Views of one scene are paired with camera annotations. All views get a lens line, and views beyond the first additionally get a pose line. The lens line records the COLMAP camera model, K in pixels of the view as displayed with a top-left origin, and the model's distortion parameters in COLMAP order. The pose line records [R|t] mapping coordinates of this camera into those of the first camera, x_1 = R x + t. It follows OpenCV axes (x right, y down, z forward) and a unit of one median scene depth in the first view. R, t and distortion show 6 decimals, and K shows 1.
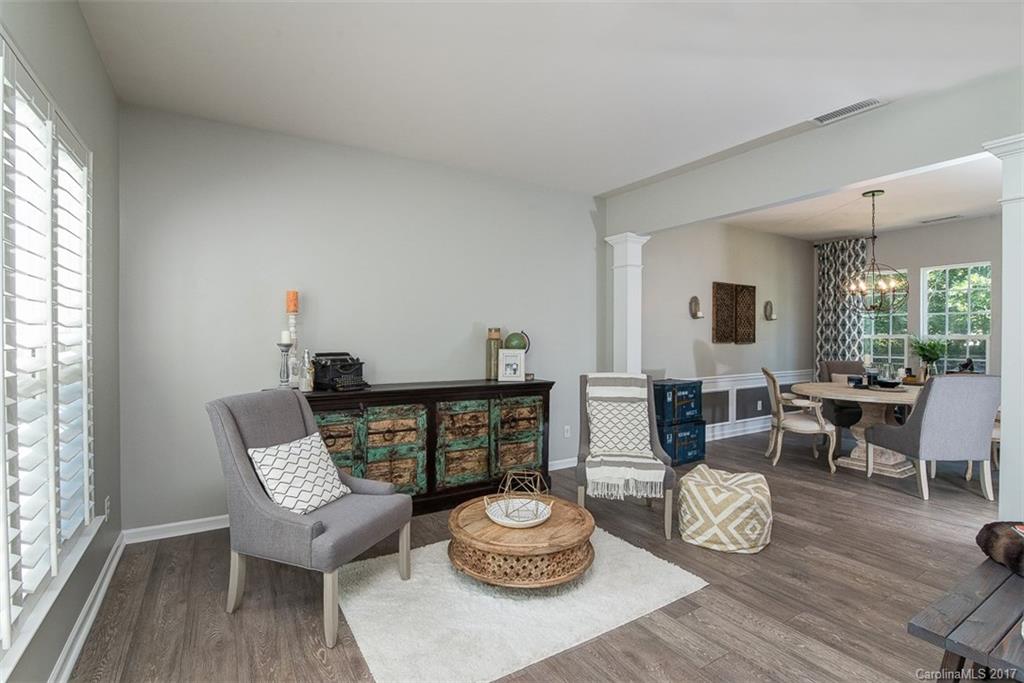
lens RADIAL K [[474.6, 0, 518.2], [0, 474.6, 341.1], [0, 0, 1]] dist [-0.022457, 0.000278]
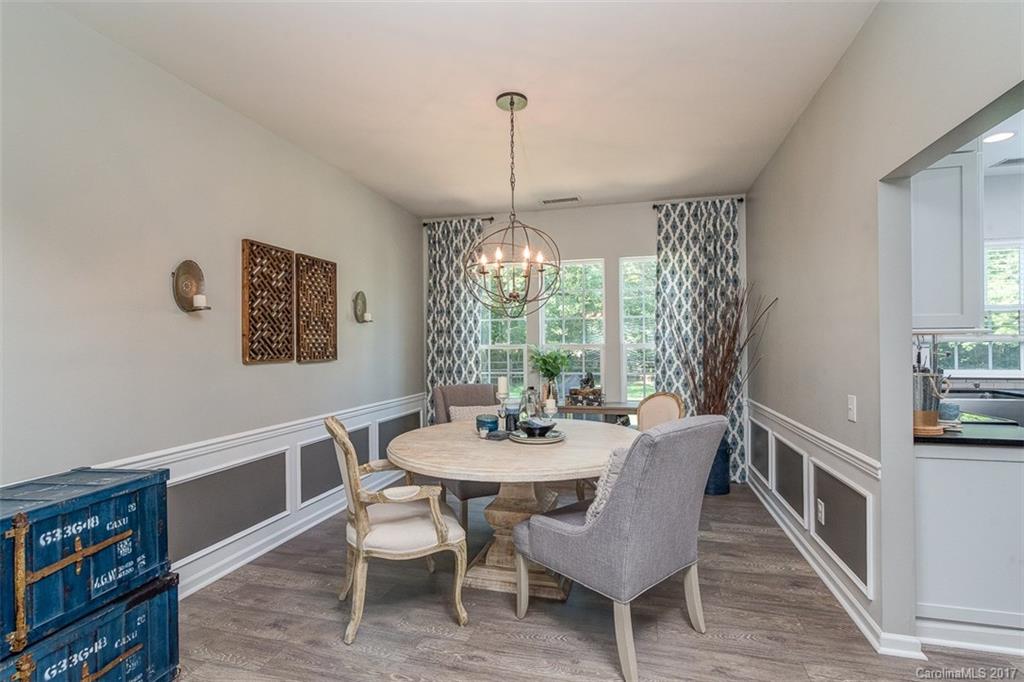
lens RADIAL K [[474.6, 0, 514.0], [0, 474.6, 341.0], [0, 0, 1]] dist [-0.022457, 0.000278]
pose [[0.733193, -0.000455, 0.680020, 0.254170], [0.016402, 0.999721, -0.017015, -0.005600], [-0.679823, 0.023629, 0.732996, 0.403015]]
